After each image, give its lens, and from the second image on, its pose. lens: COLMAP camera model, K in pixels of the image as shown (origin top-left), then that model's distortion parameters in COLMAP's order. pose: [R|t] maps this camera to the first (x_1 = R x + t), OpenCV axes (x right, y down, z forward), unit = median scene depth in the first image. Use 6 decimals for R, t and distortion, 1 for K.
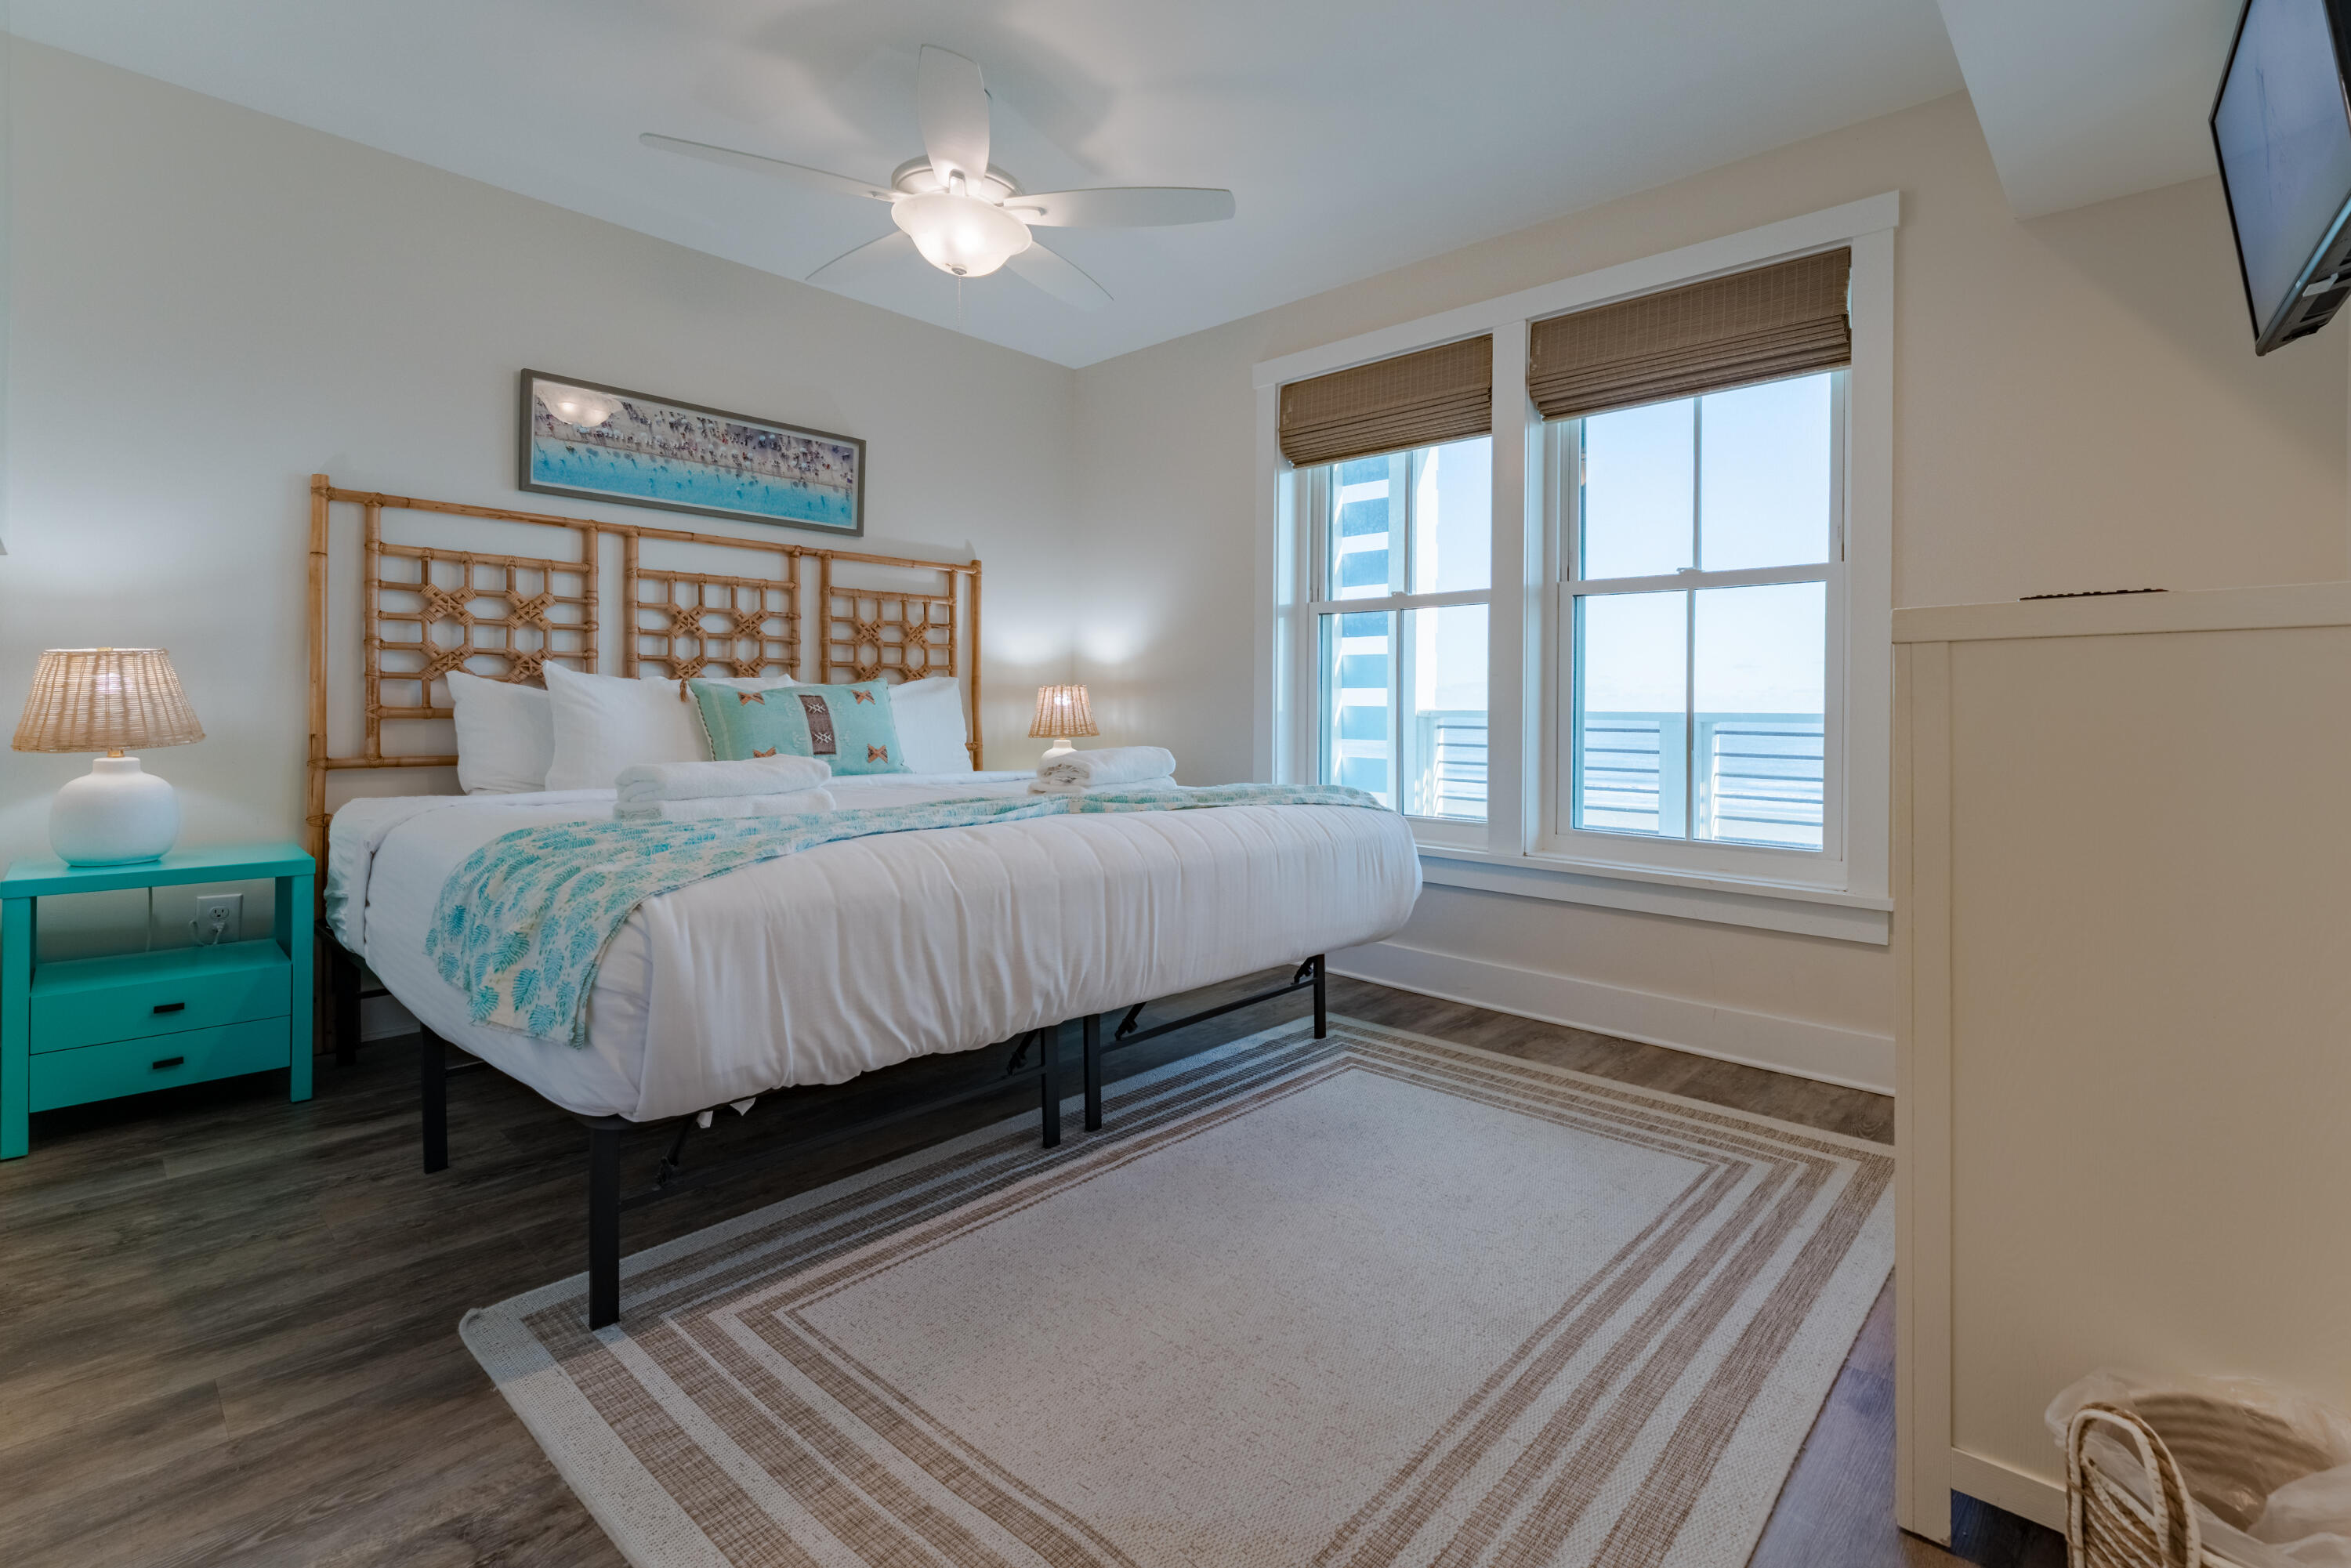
lens RADIAL K [[1076.4, 0, 1223.1], [0, 1076.4, 717.4], [0, 0, 1]] dist [-0.010364, -0.001335]
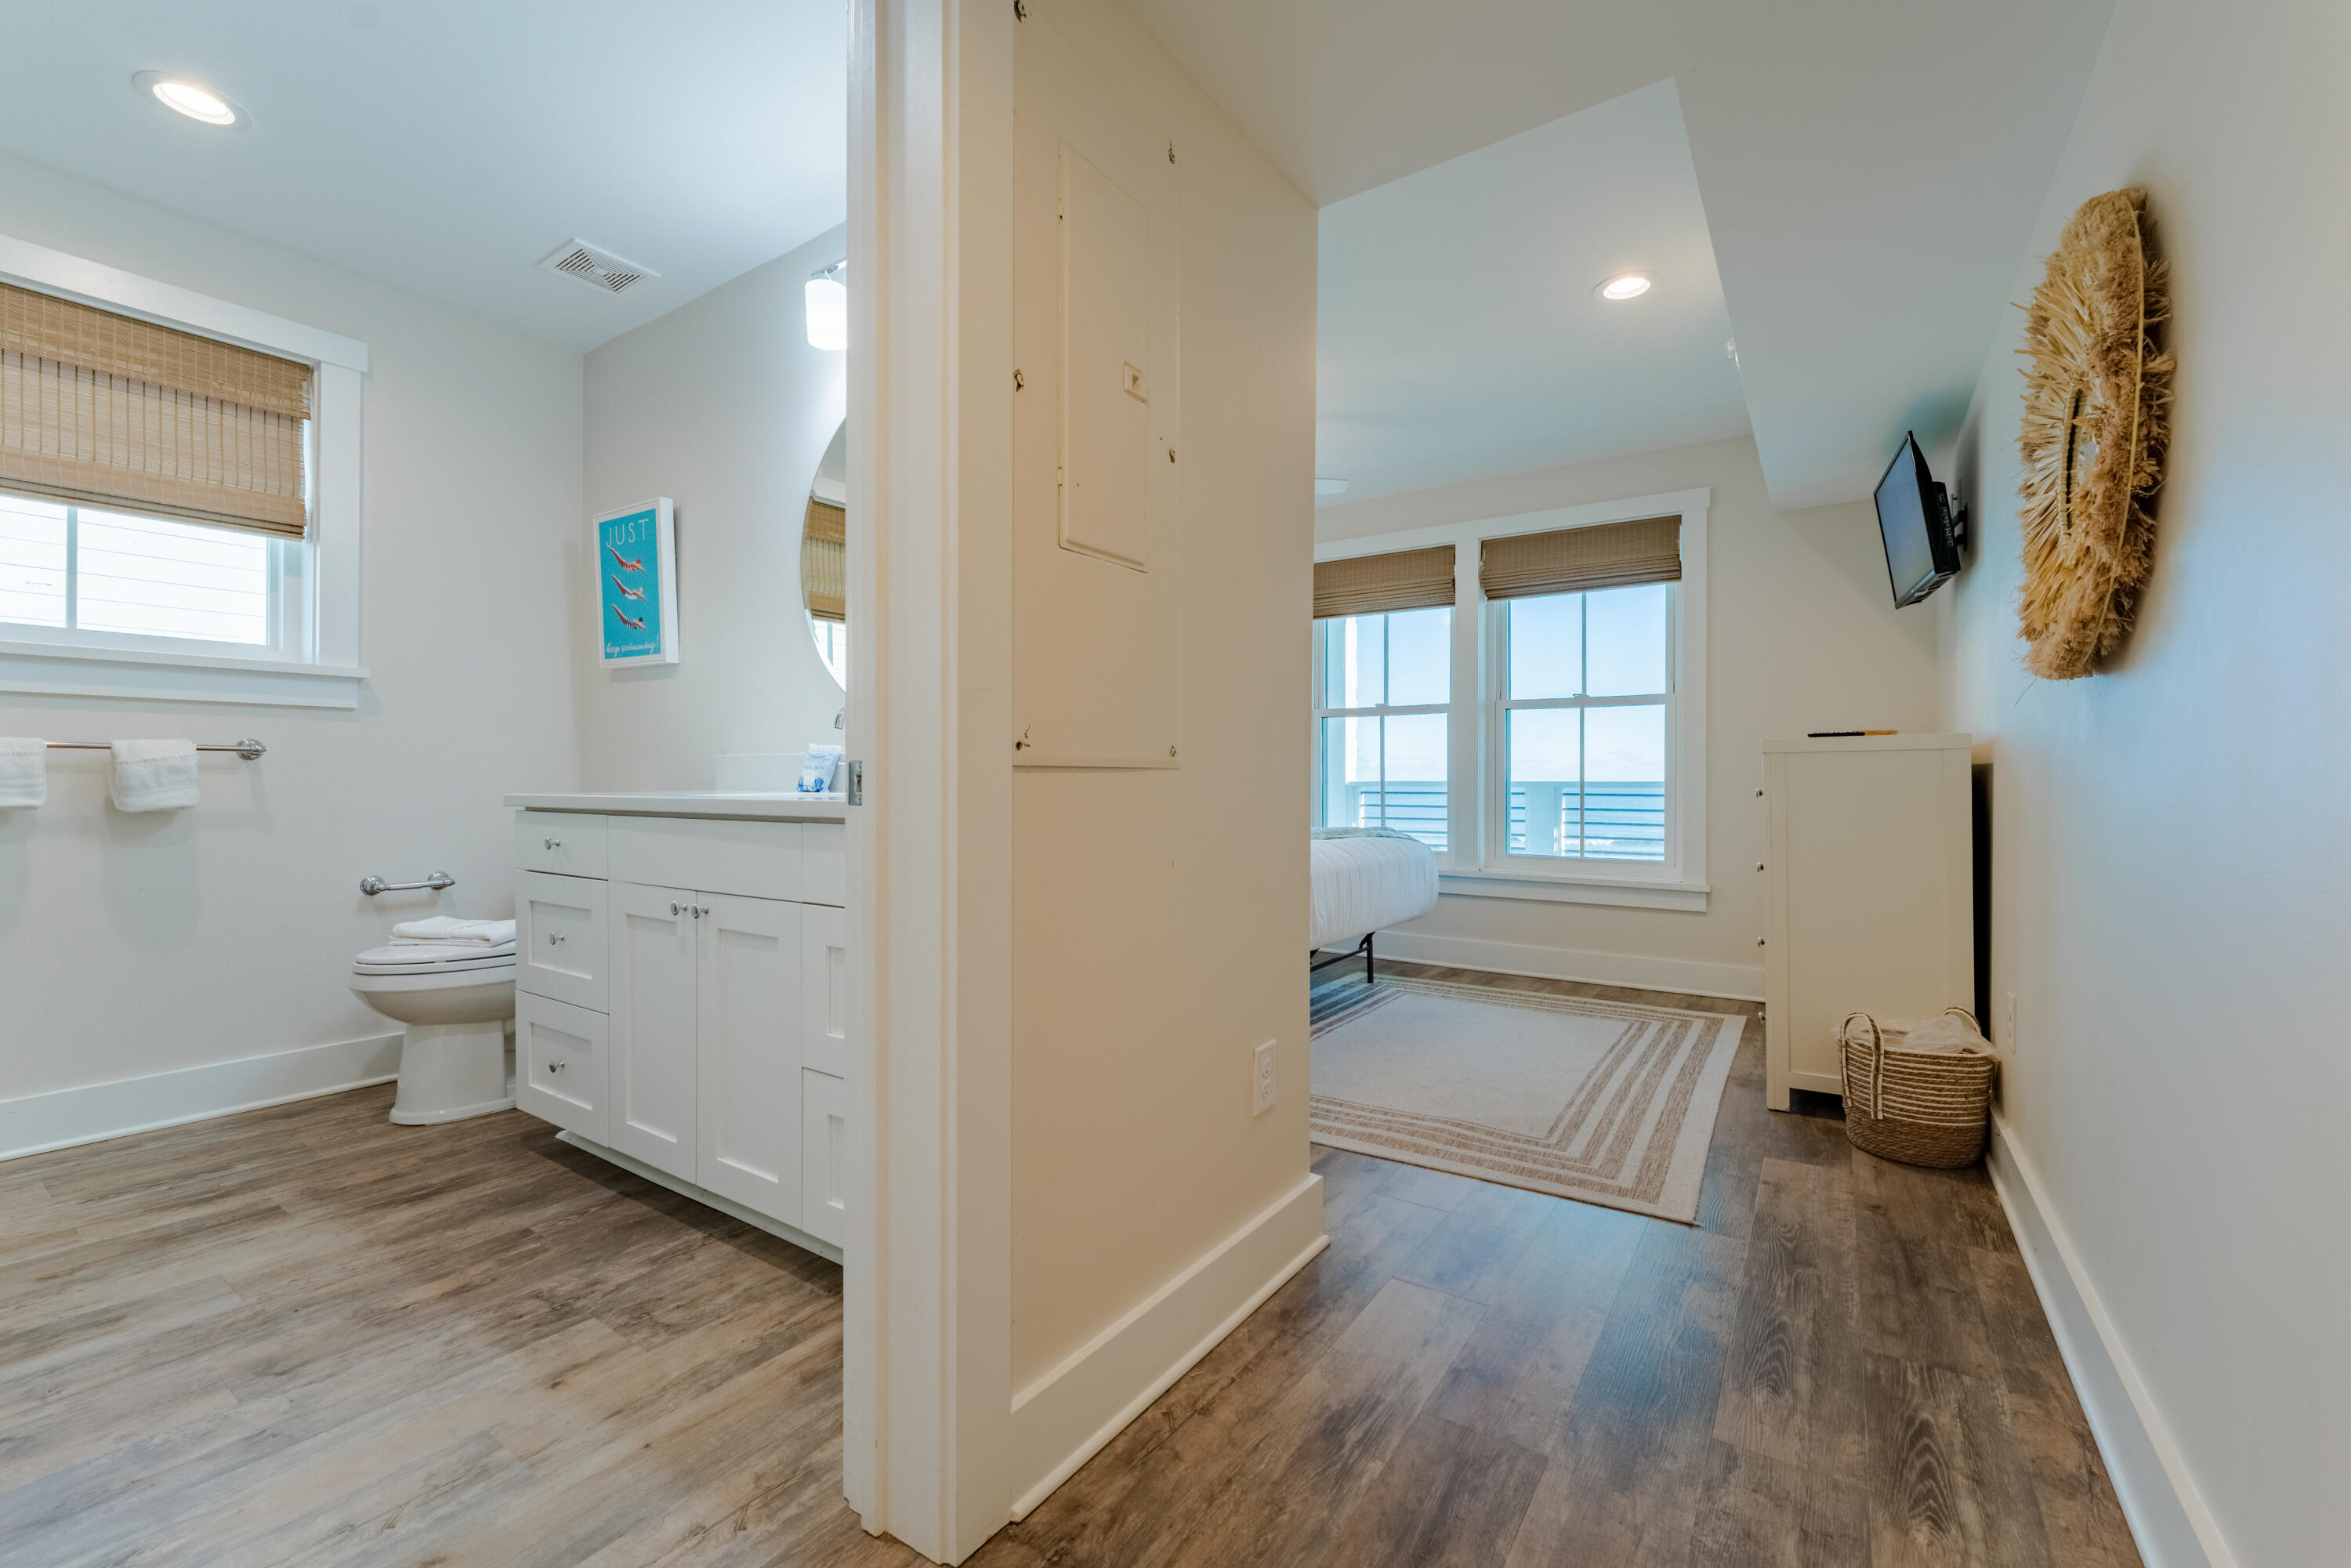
lens RADIAL K [[947.7, 0, 1157.9], [0, 947.7, 787.5], [0, 0, 1]] dist [-0.011471, 0.001686]
pose [[0.994310, -0.007906, 0.106232, -0.378555], [0.008075, 0.999967, -0.001156, 0.001151], [-0.106220, 0.002007, 0.994341, -0.388736]]
